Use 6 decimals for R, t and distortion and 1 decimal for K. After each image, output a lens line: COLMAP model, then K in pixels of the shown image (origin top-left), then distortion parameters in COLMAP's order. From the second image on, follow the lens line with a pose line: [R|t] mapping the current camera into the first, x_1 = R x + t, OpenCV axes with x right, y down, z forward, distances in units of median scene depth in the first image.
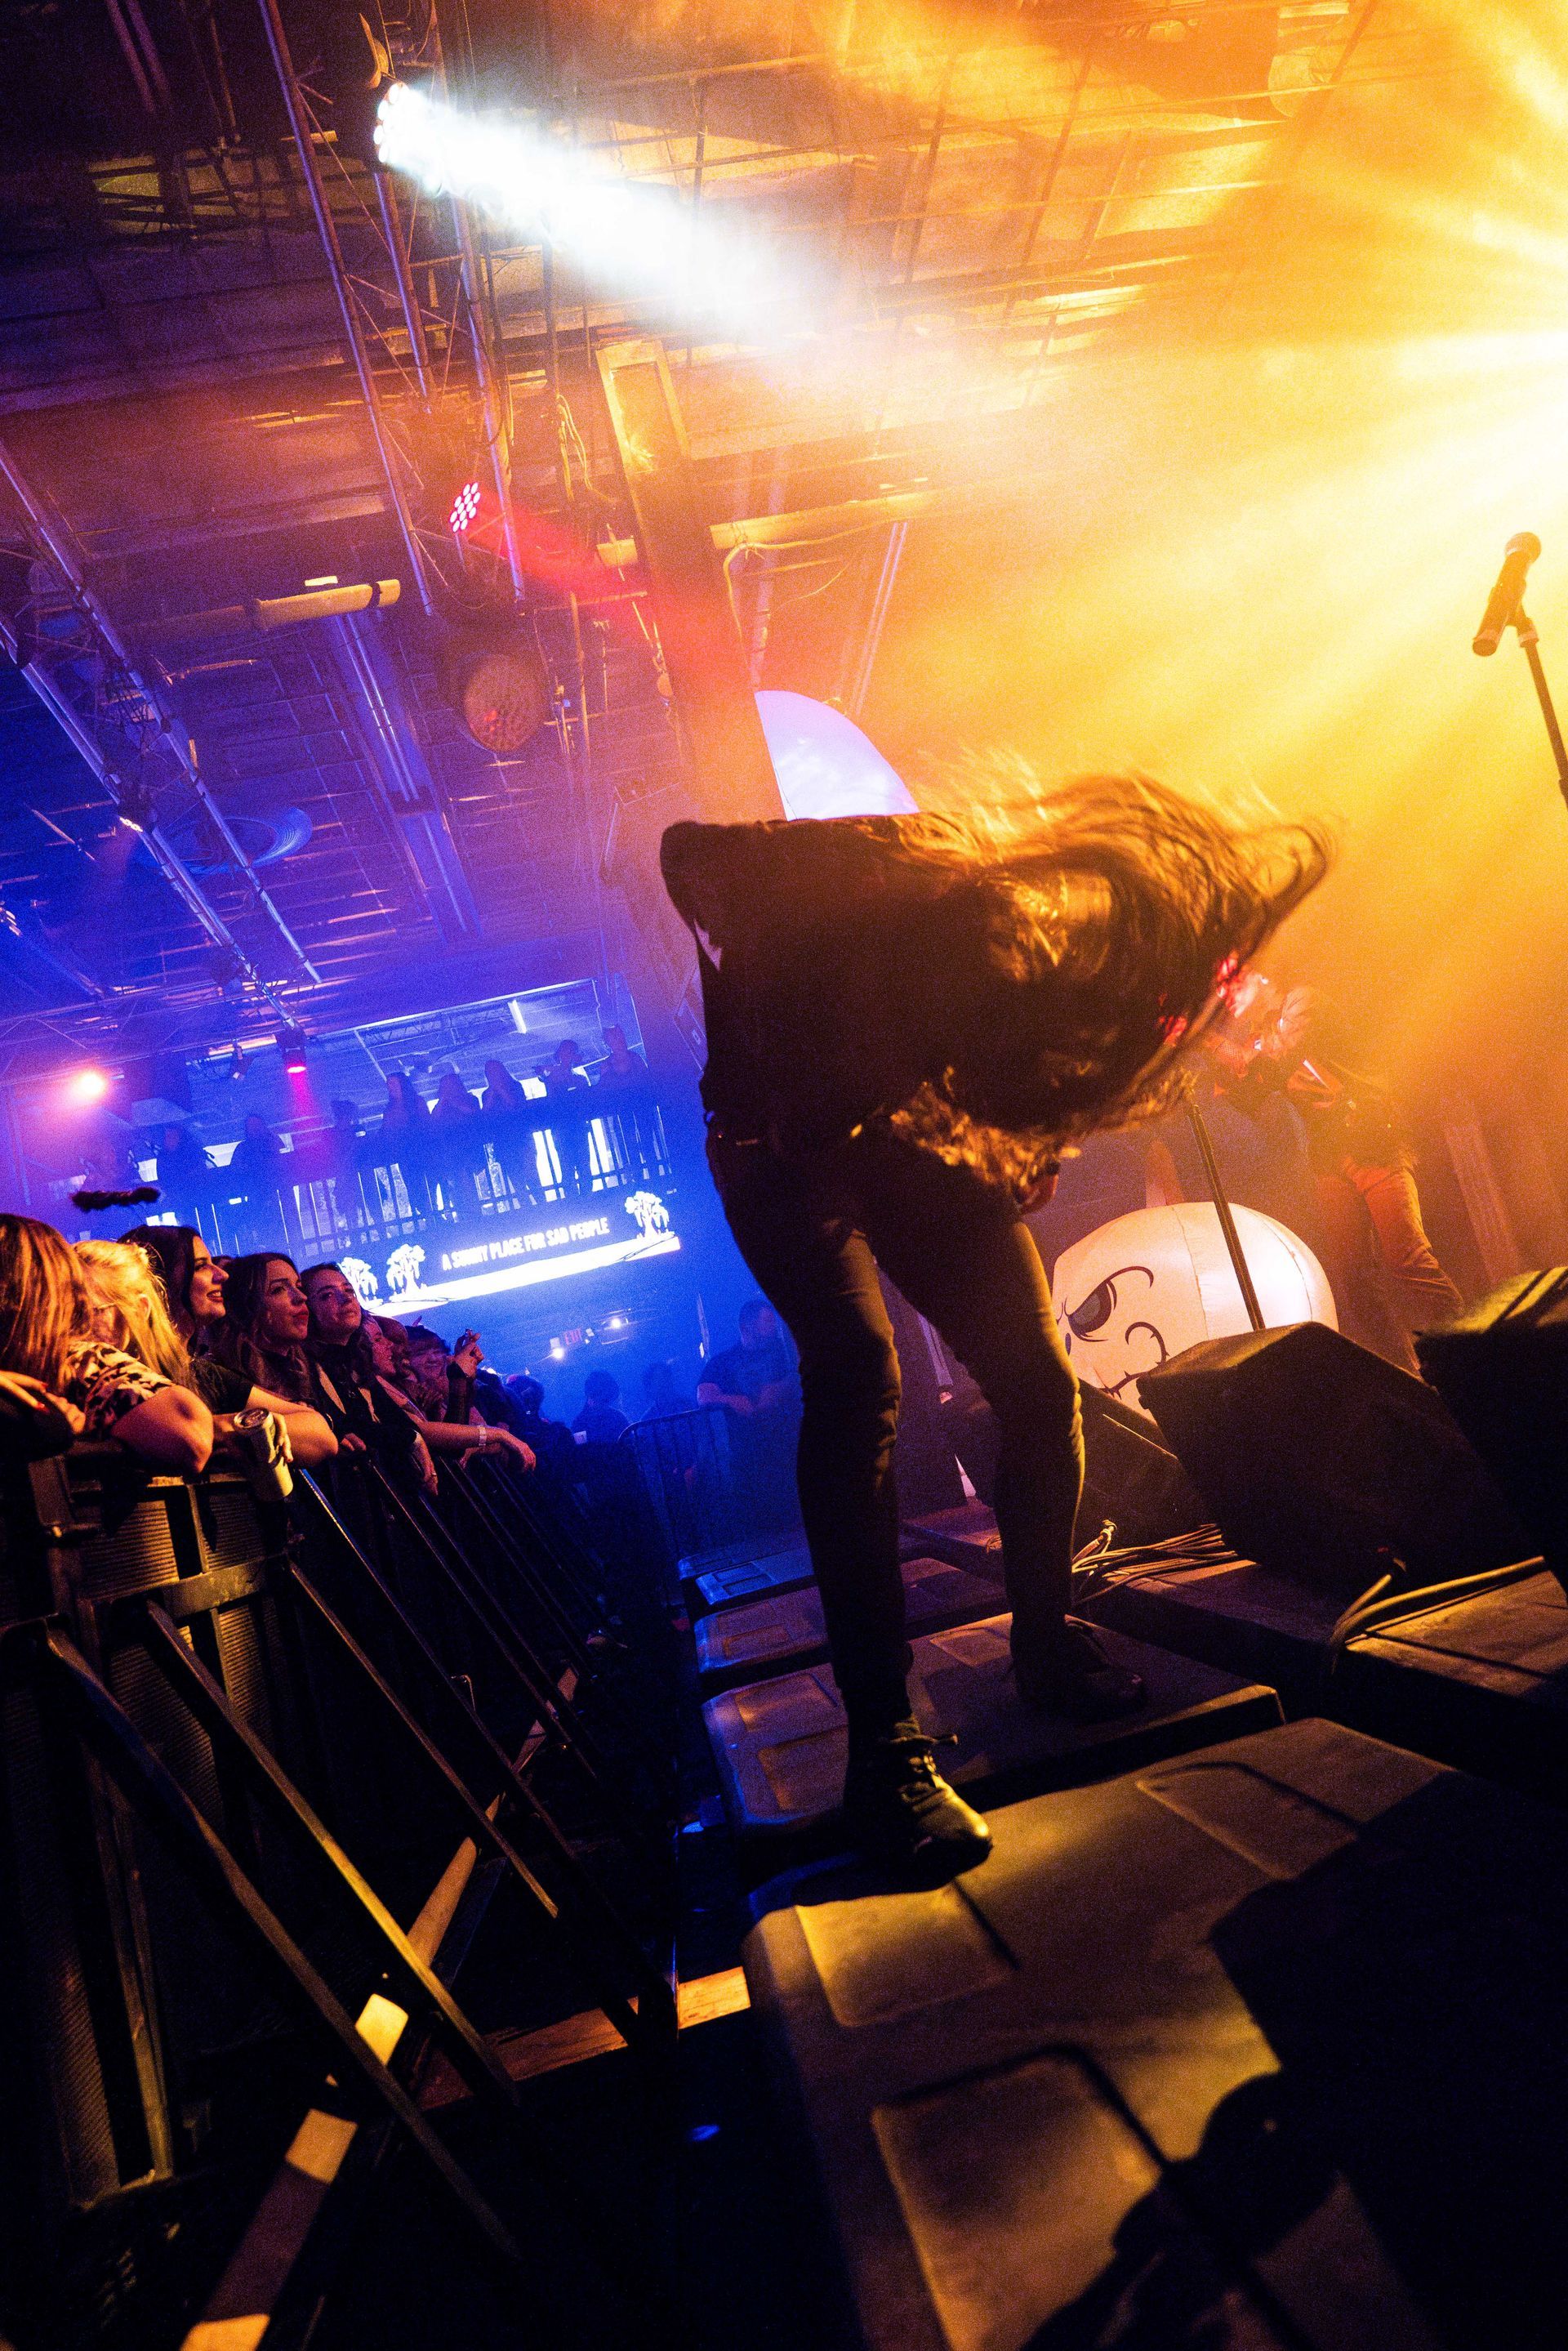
lens RADIAL K [[1509.6, 0, 799.5], [0, 1509.6, 1181.4], [0, 0, 1]] dist [-0.000116, 0.005210]
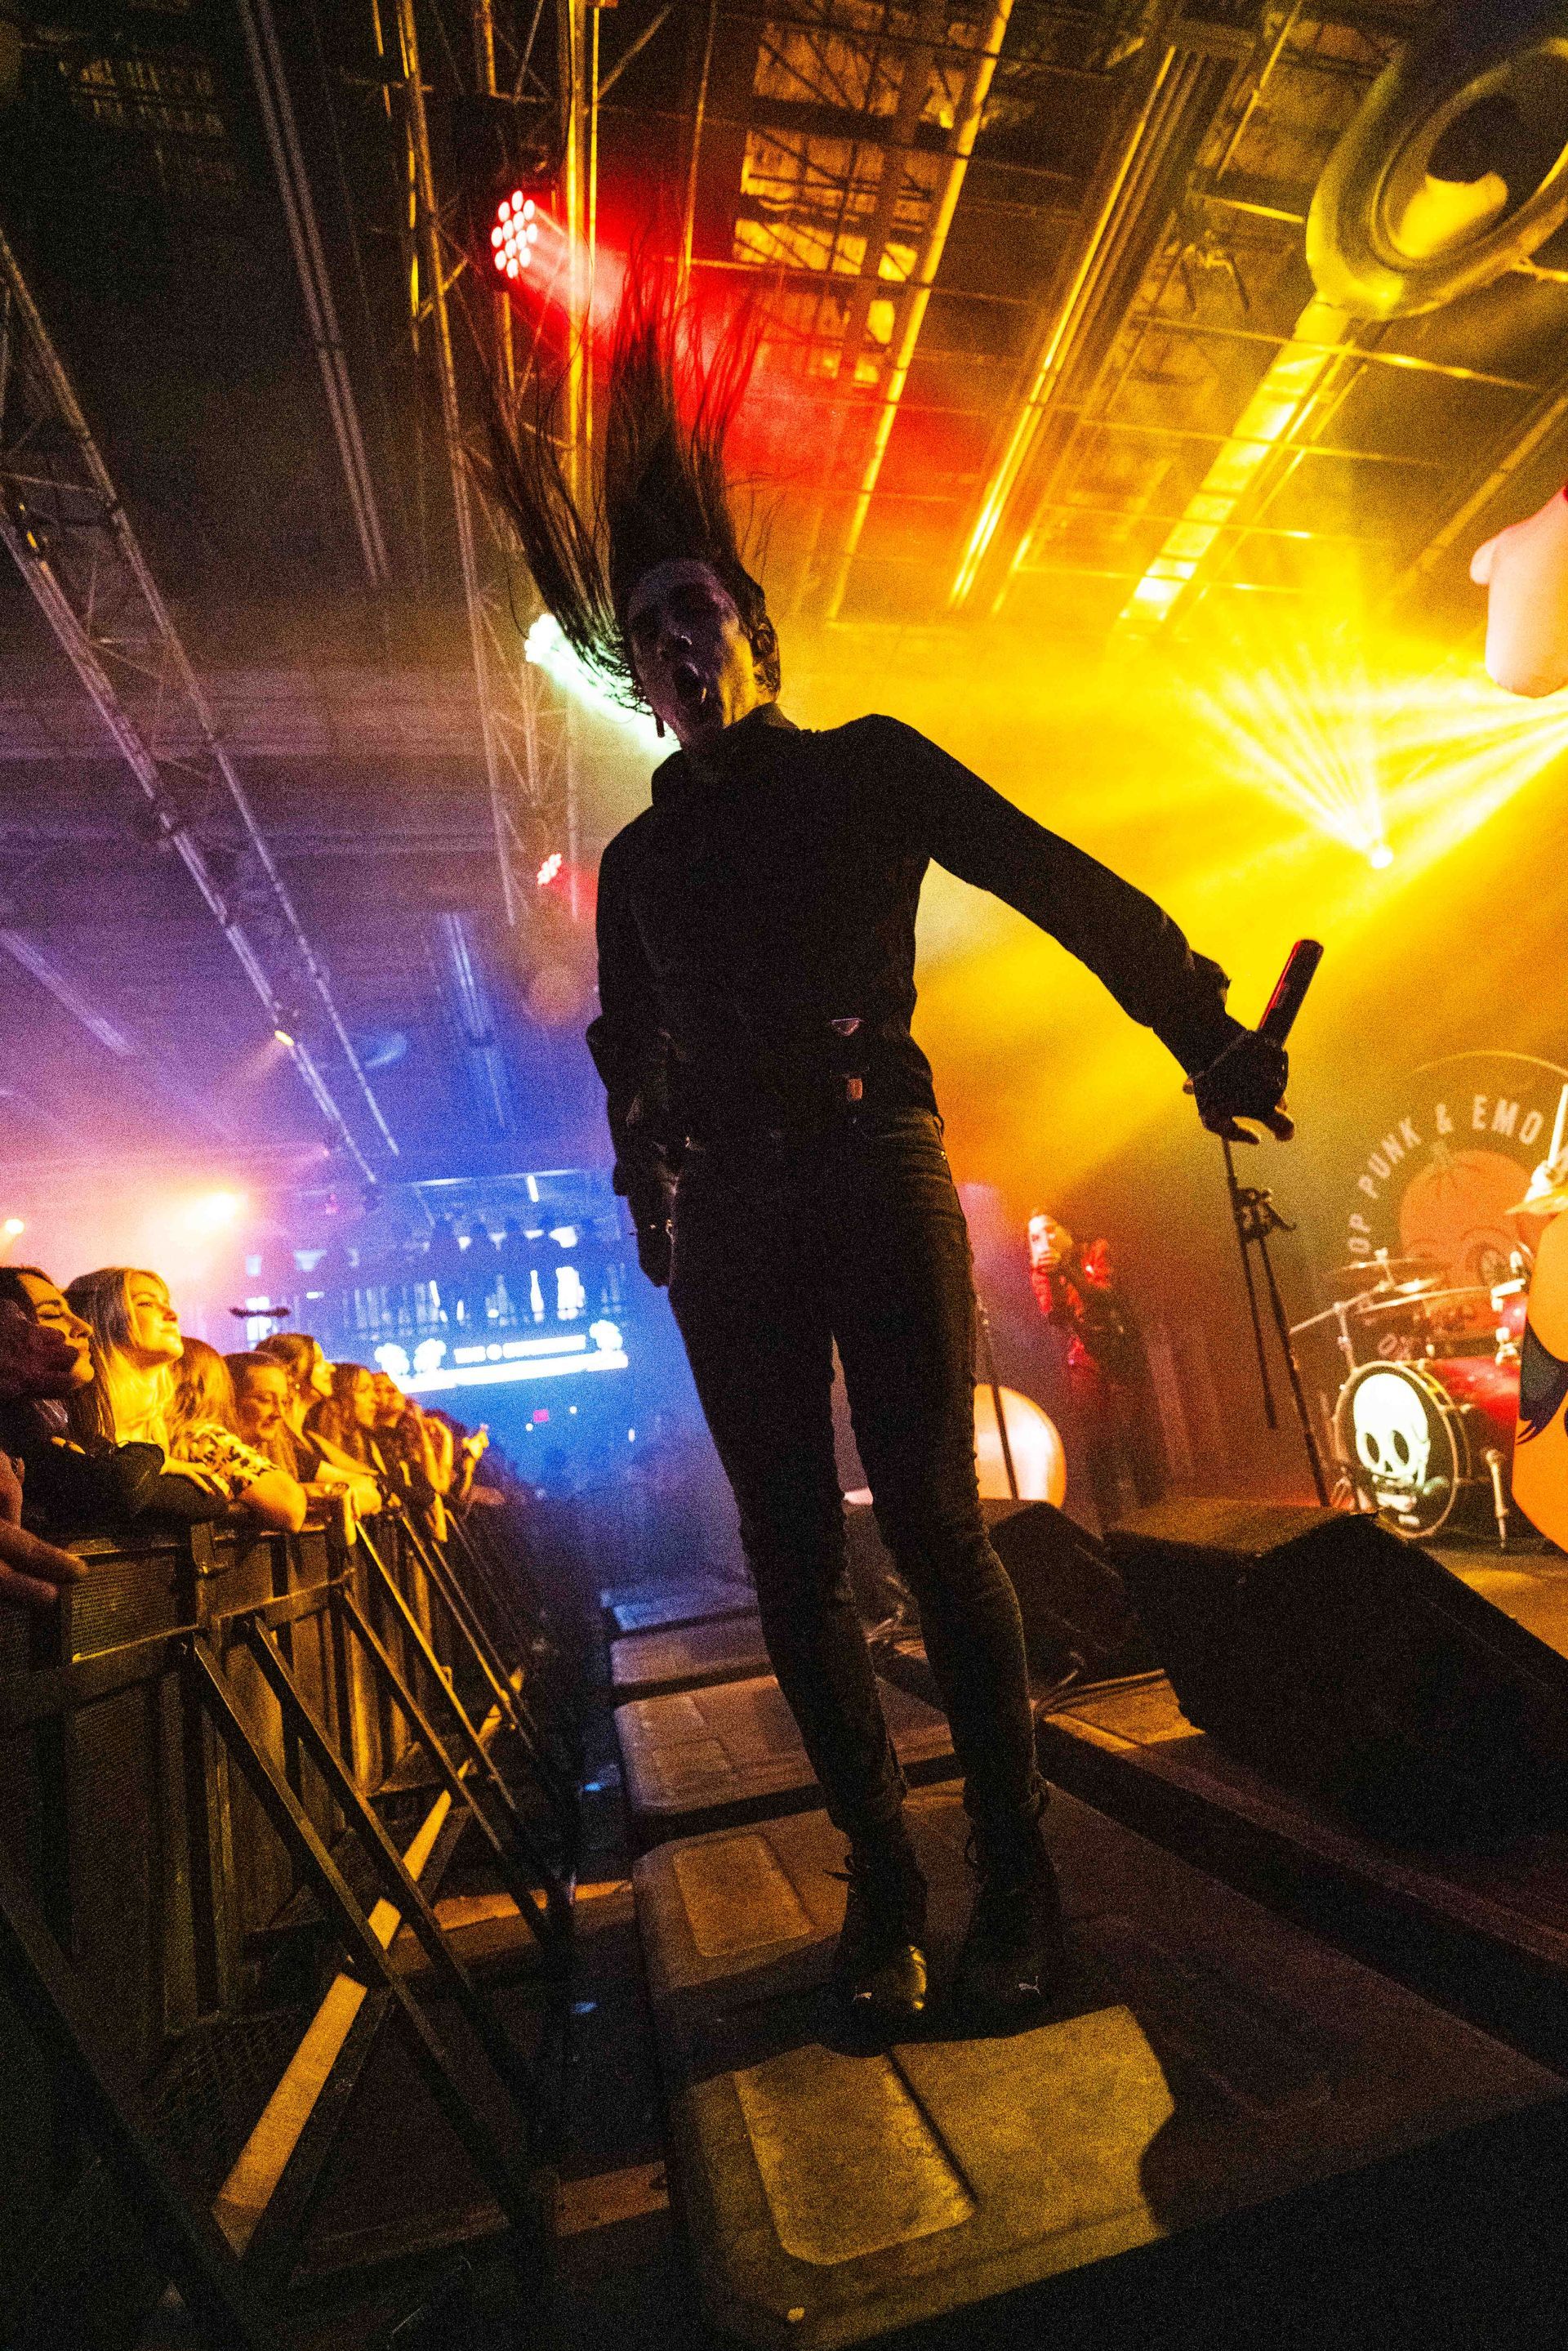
lens RADIAL K [[1055.5, 0, 801.8], [0, 1055.5, 1263.4], [0, 0, 1]] dist [-0.027916, 0.001362]
pose [[0.989967, 0.118076, 0.077609, -0.012361], [-0.113508, 0.991672, -0.060856, -0.034486], [-0.084149, 0.051436, 0.995125, -0.042643]]
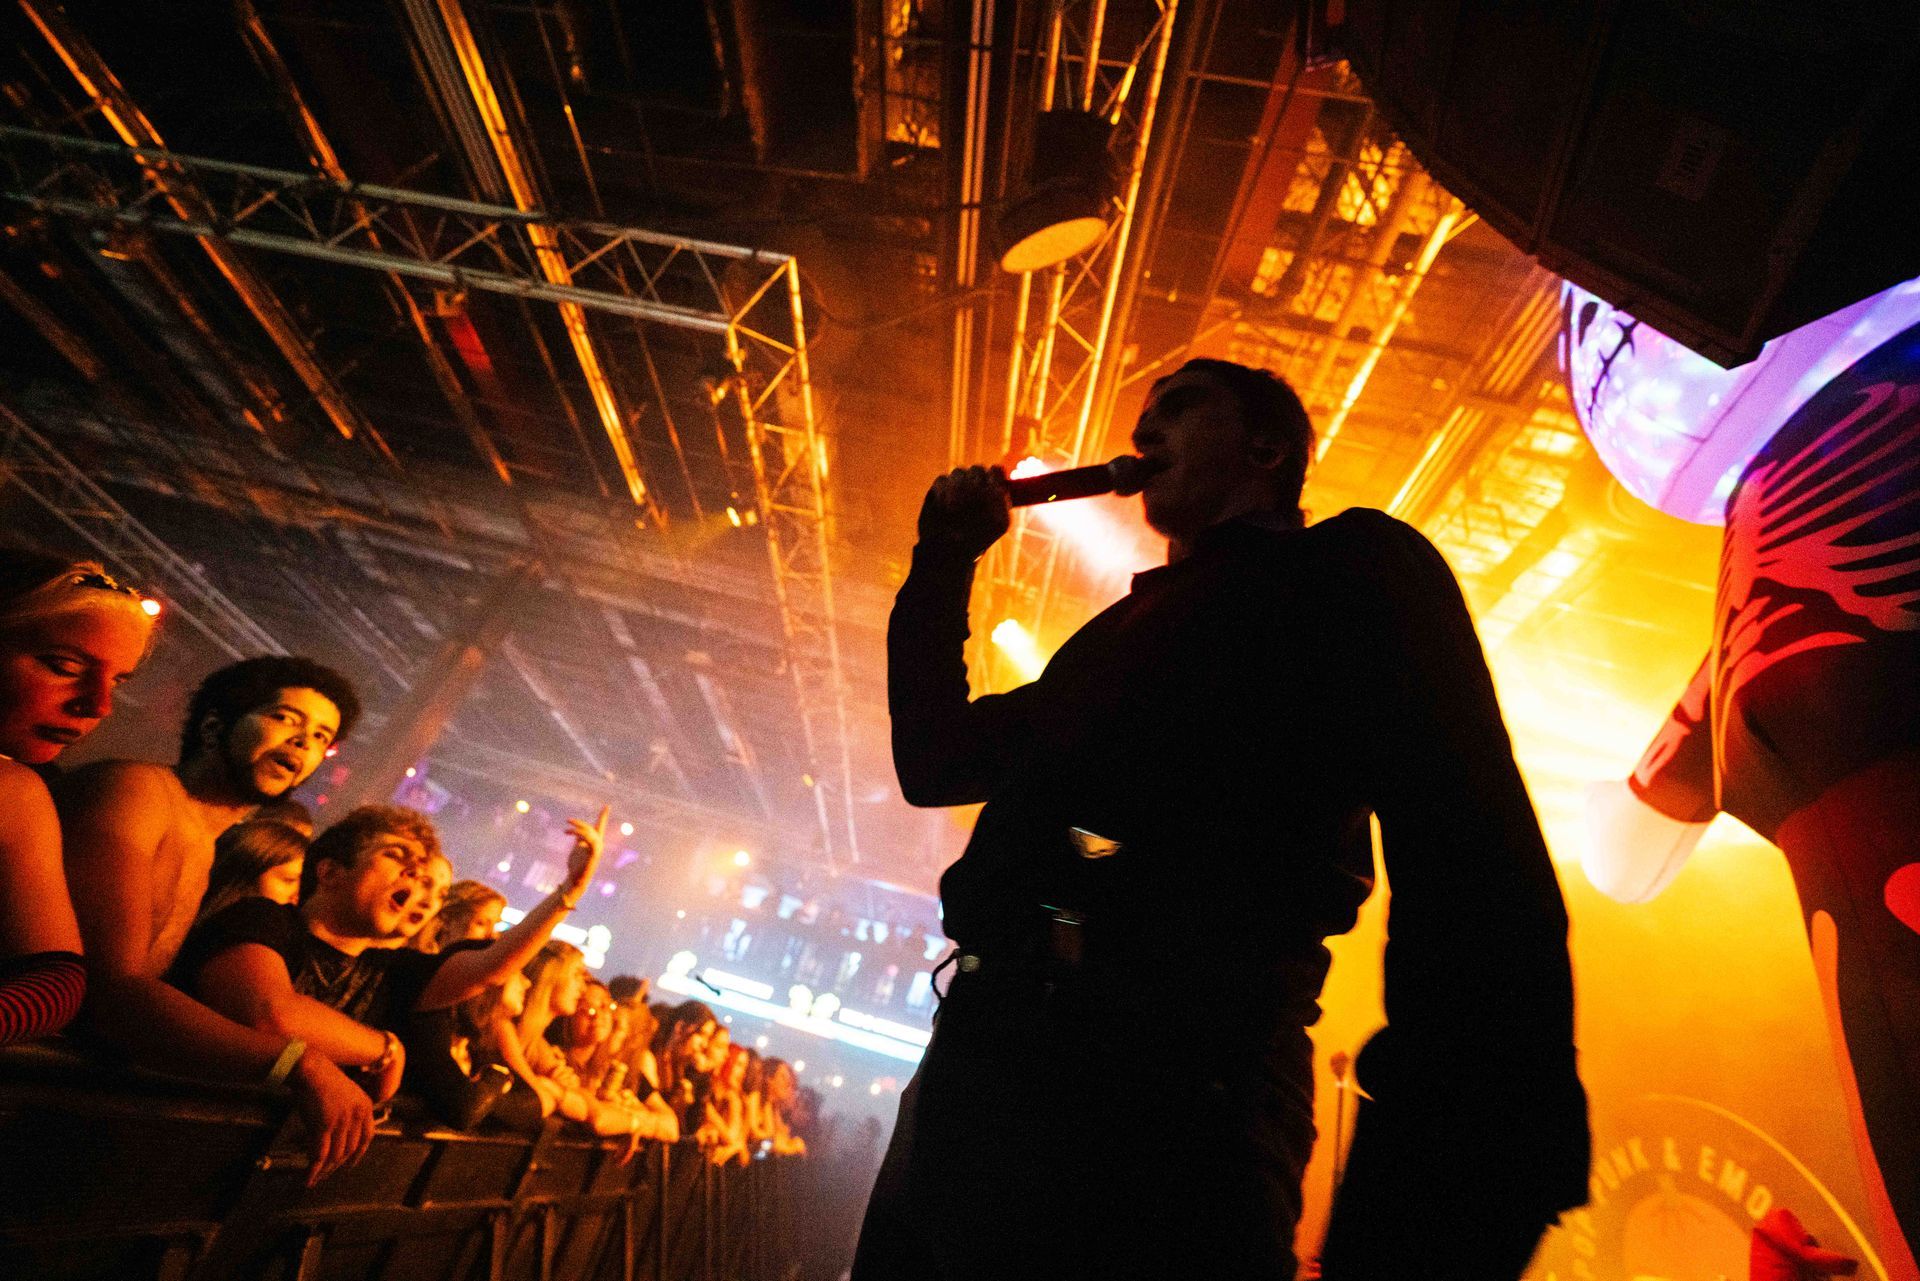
lens RADIAL K [[771.5, 0, 955.1], [0, 771.5, 655.9], [0, 0, 1]] dist [-0.035363, 0.004799]
pose [[0.879235, 0.363265, -0.308195, 0.080050], [-0.460176, 0.814971, -0.352221, -0.151939], [0.123220, 0.451509, 0.883717, -0.162679]]
